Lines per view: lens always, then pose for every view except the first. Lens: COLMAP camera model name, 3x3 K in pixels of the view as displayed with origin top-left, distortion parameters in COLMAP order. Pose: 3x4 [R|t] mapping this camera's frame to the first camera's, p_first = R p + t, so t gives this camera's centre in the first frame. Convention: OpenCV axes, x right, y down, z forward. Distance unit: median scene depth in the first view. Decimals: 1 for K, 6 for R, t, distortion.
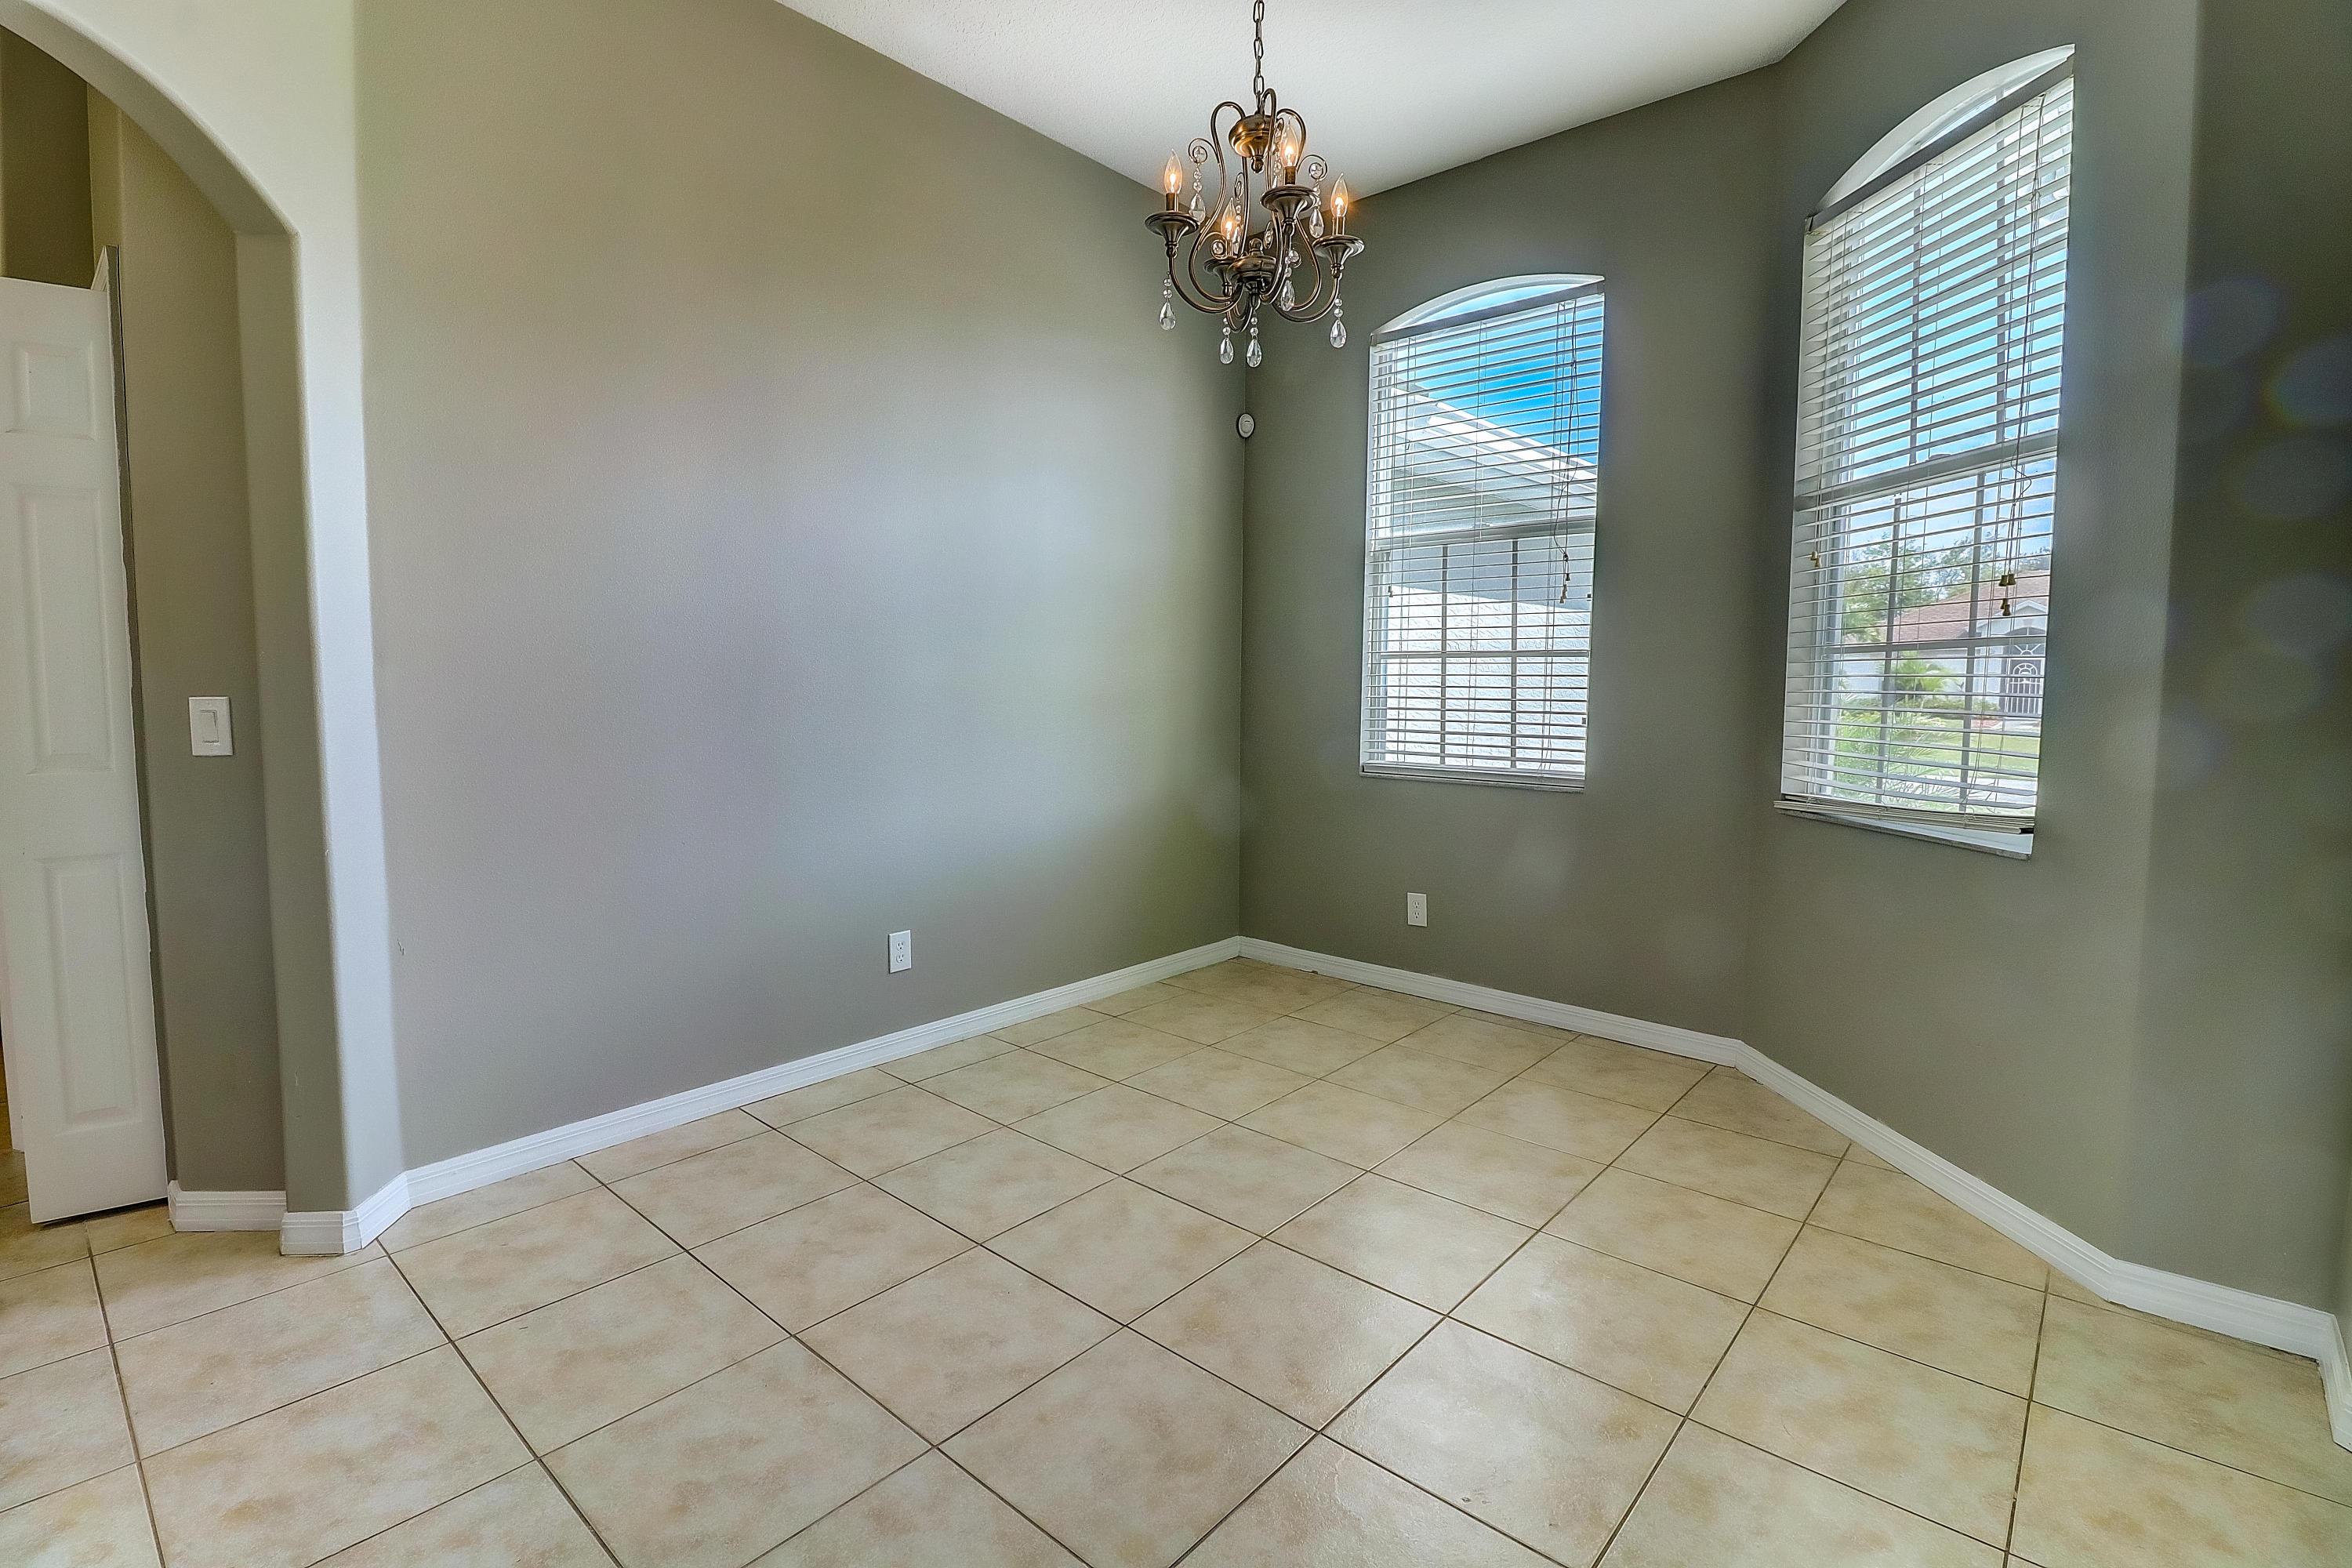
lens RADIAL K [[1093.5, 0, 1161.0], [0, 1093.5, 736.1], [0, 0, 1]] dist [-0.003089, -0.004863]
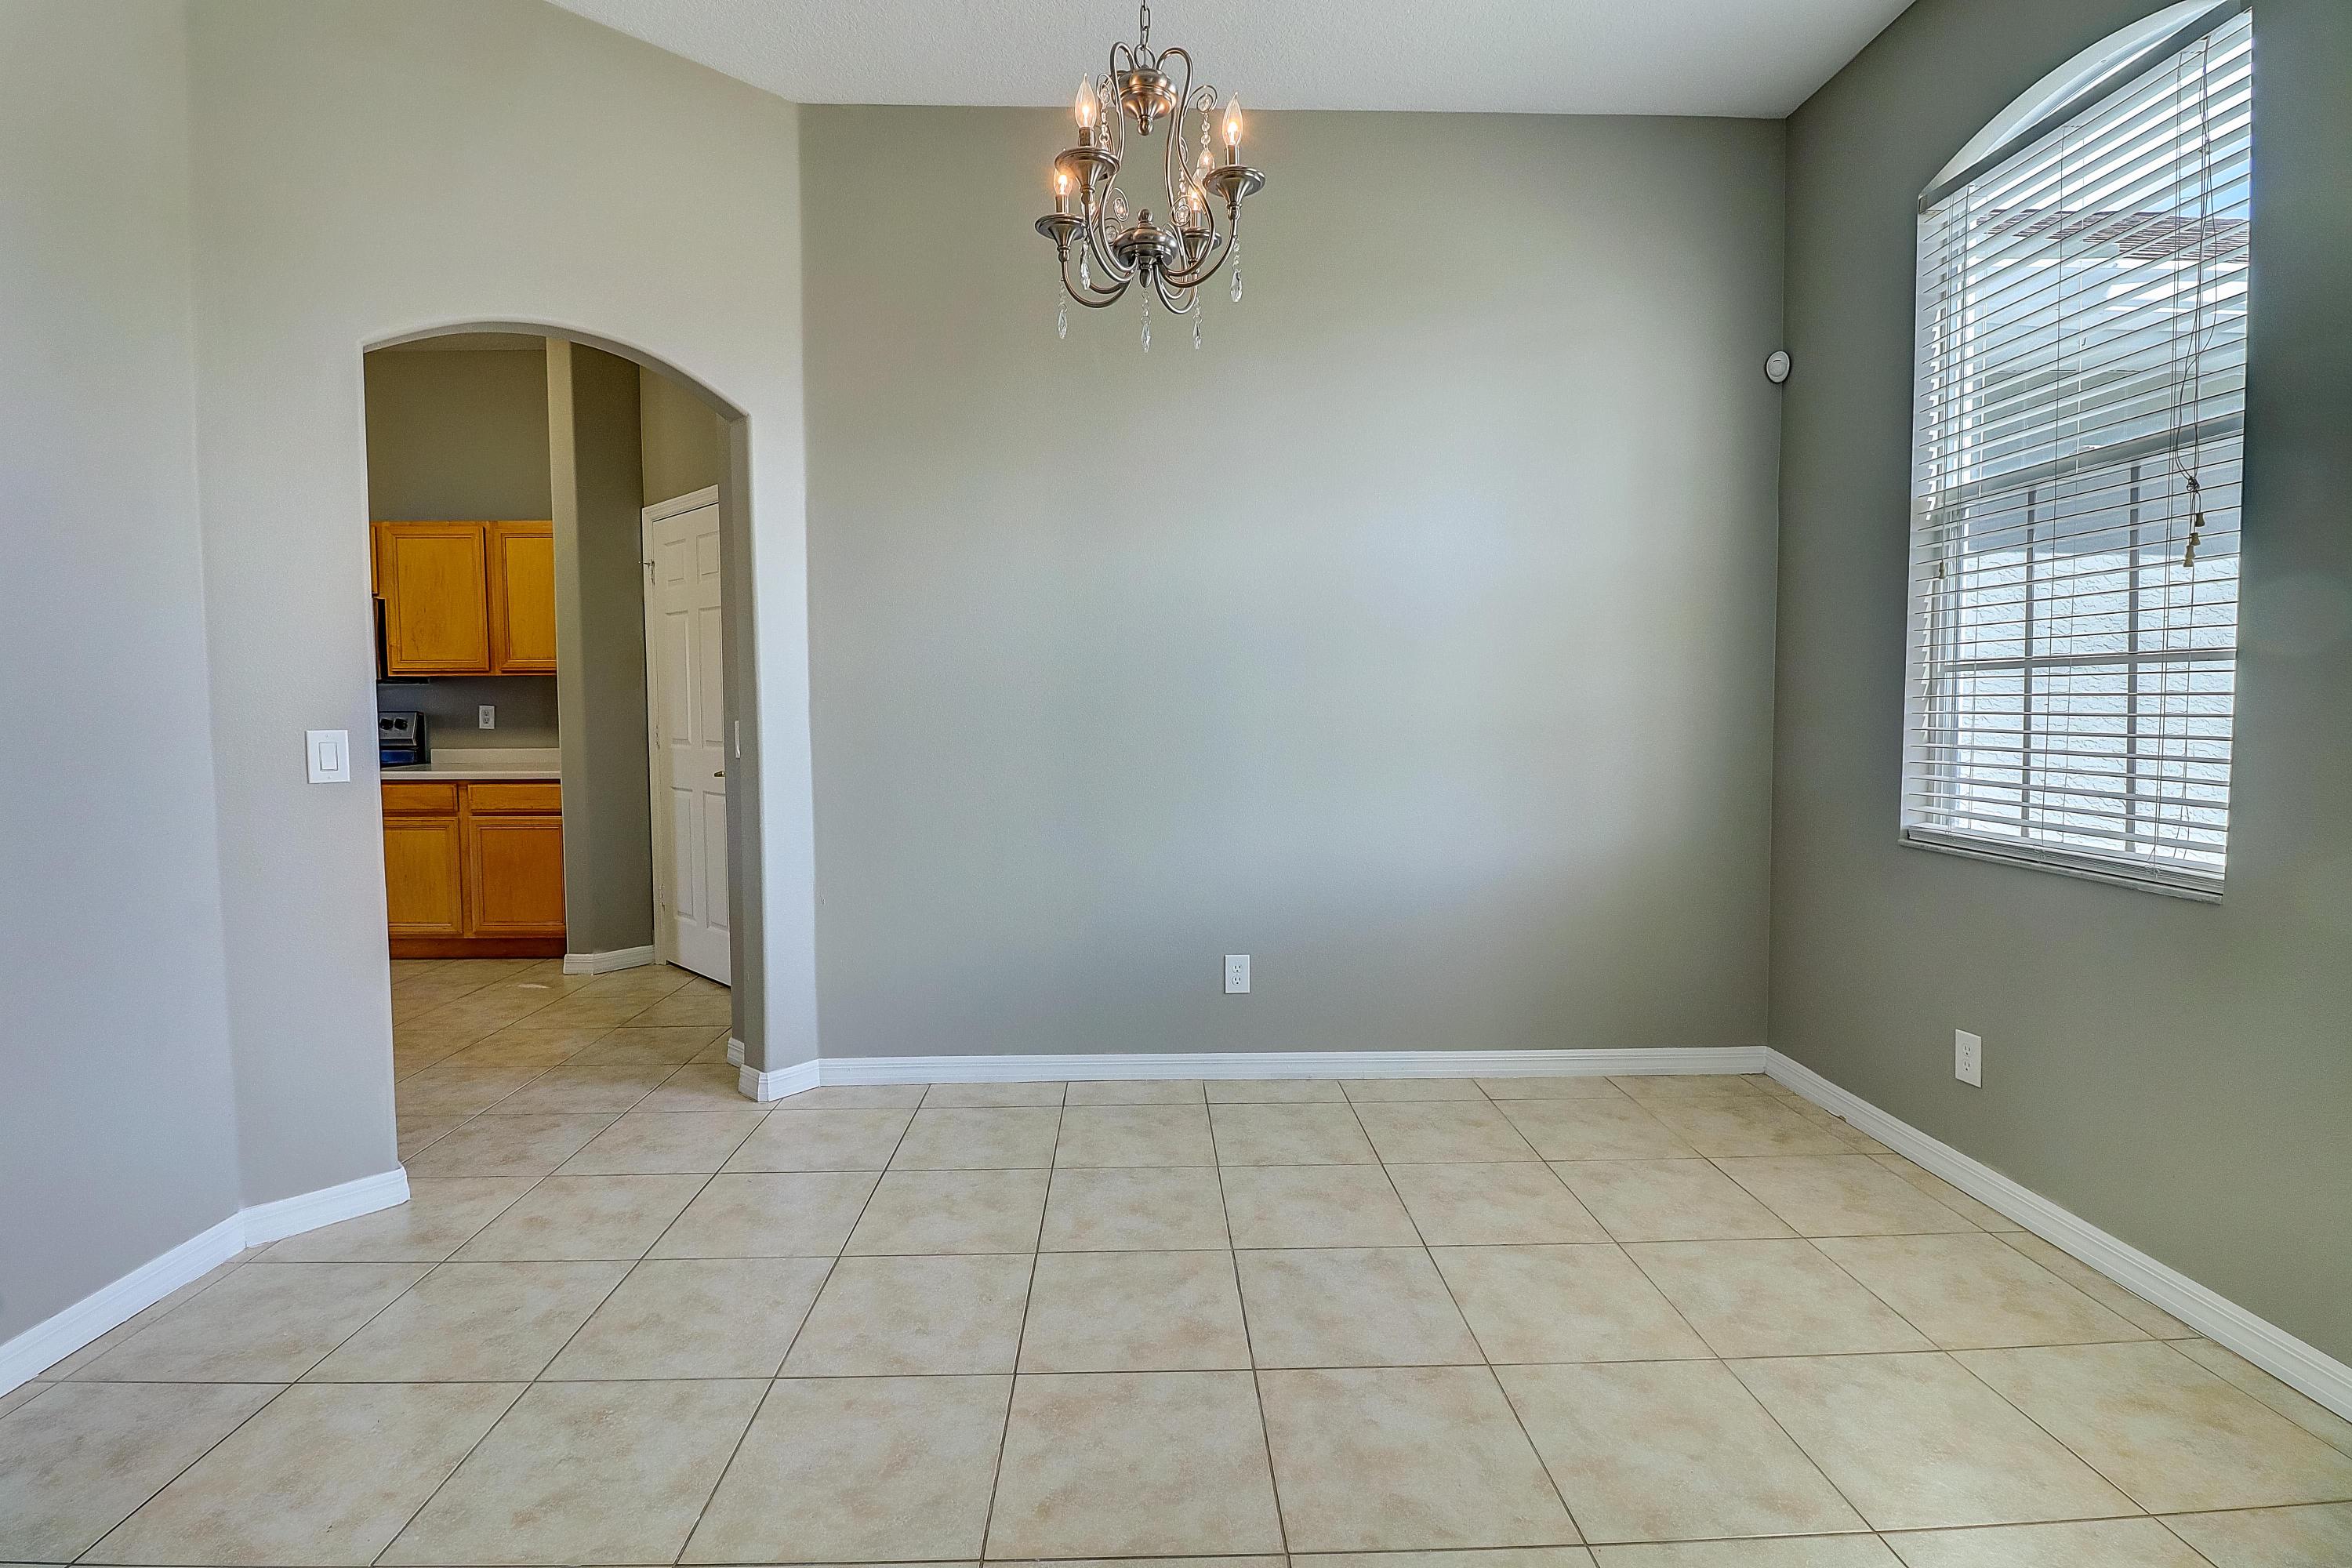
lens RADIAL K [[1093.5, 0, 1170.4], [0, 1093.5, 742.3], [0, 0, 1]] dist [-0.003089, -0.004863]
pose [[0.684118, 0.019460, -0.729112, 0.558571], [-0.032250, 0.999473, -0.003584, -0.015517], [0.728658, 0.025966, 0.684385, 0.311903]]
